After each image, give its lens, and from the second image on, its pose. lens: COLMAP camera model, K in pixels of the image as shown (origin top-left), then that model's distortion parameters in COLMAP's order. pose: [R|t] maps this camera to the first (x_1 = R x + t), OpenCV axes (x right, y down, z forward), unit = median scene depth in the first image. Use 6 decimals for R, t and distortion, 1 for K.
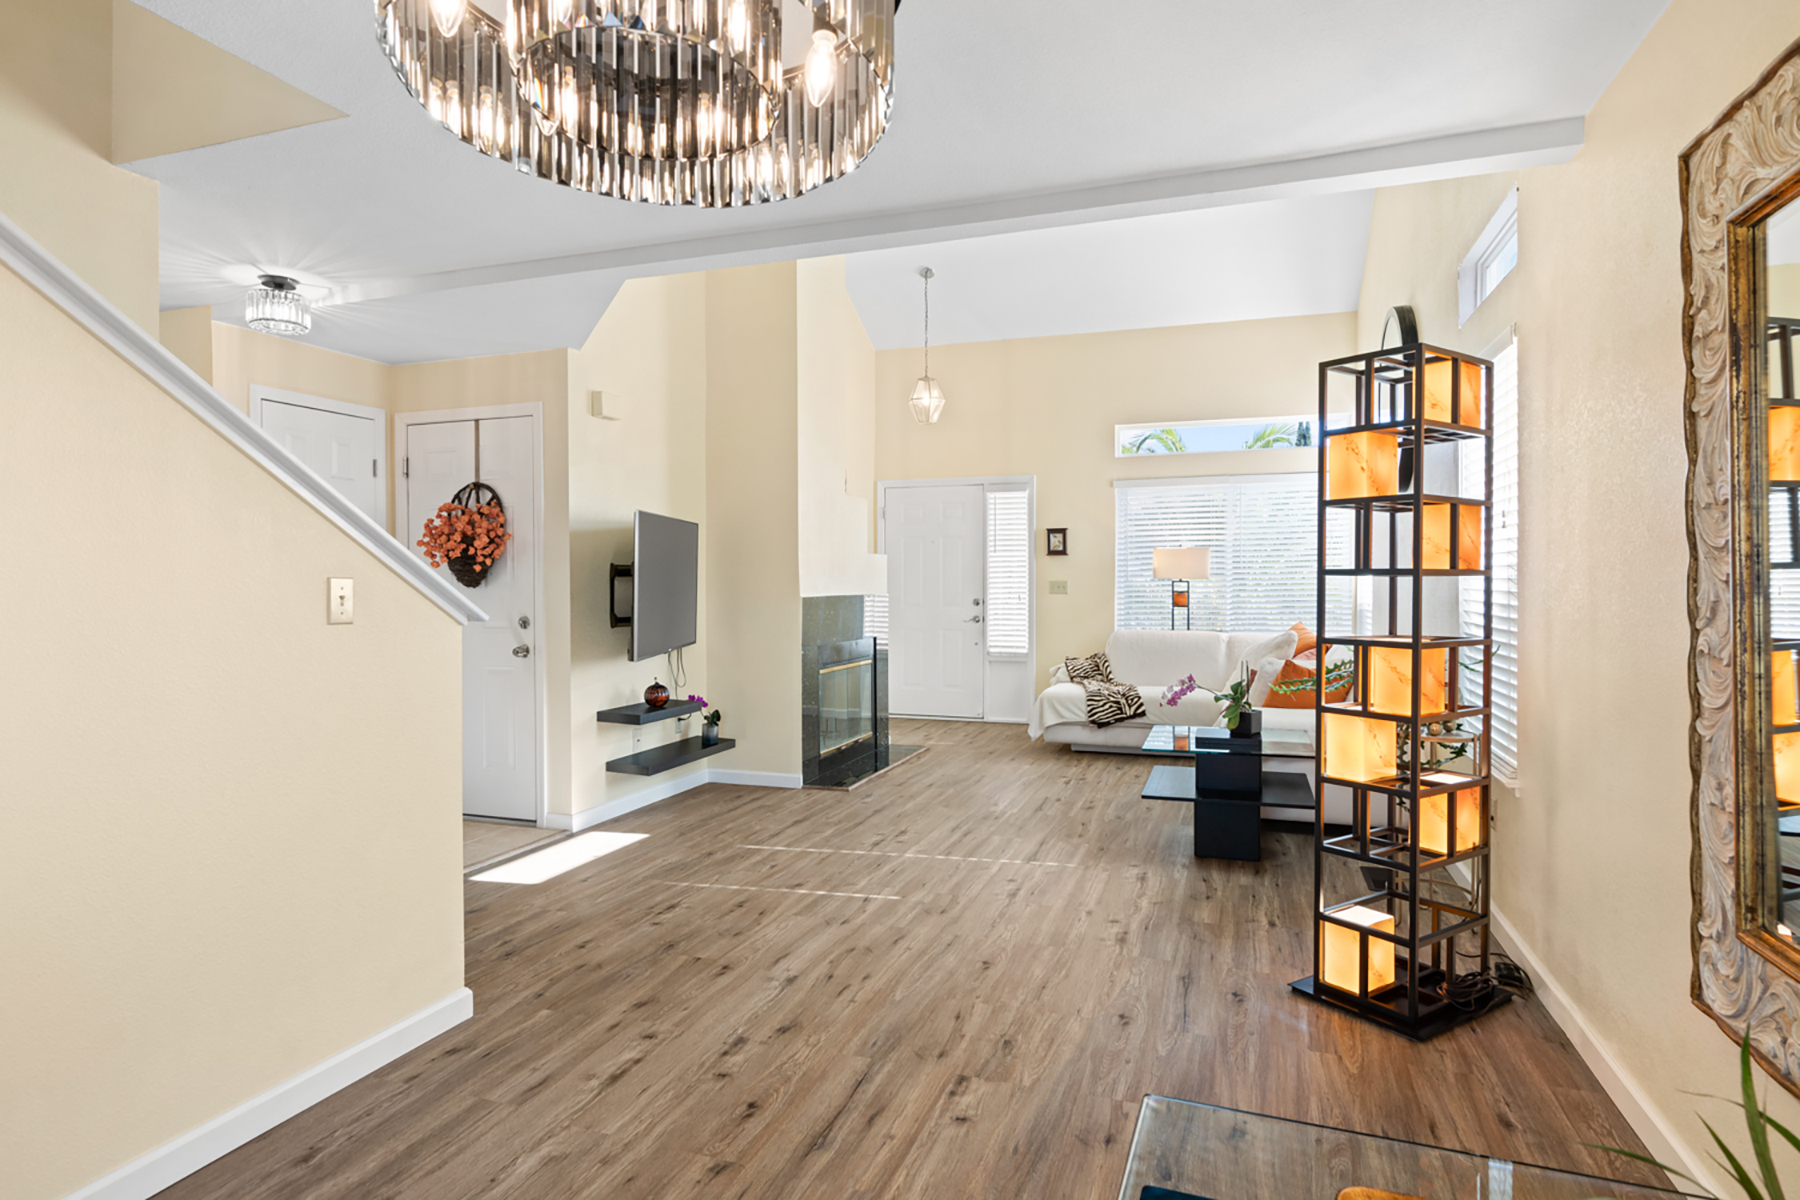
lens RADIAL K [[964.5, 0, 895.4], [0, 964.5, 586.4], [0, 0, 1]] dist [-0.004729, 0.000377]
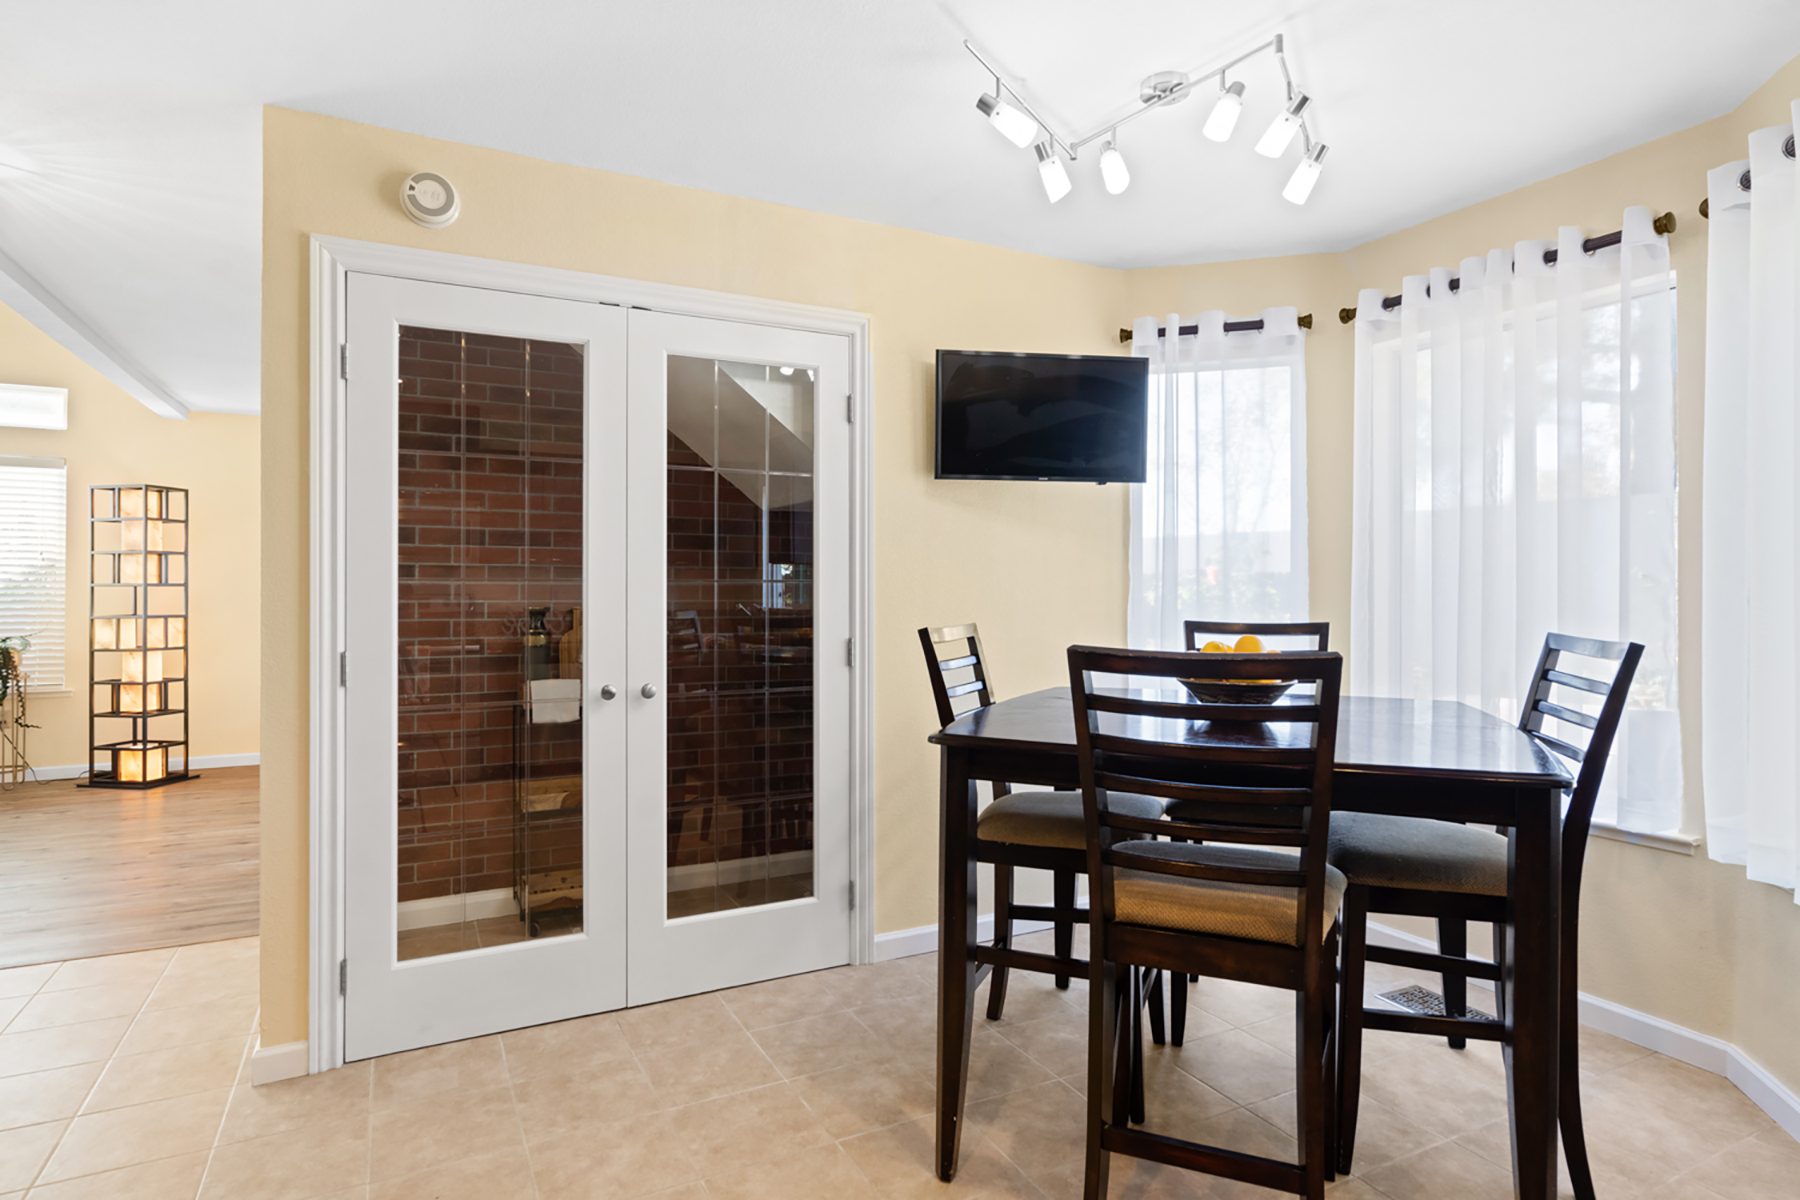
lens RADIAL K [[964.5, 0, 895.4], [0, 964.5, 586.4], [0, 0, 1]] dist [-0.004729, 0.000377]
pose [[-0.738266, 0.001340, 0.674508, -0.821364], [-0.000232, 0.999997, -0.002240, -0.002911], [-0.674510, -0.001810, -0.738264, 0.549332]]
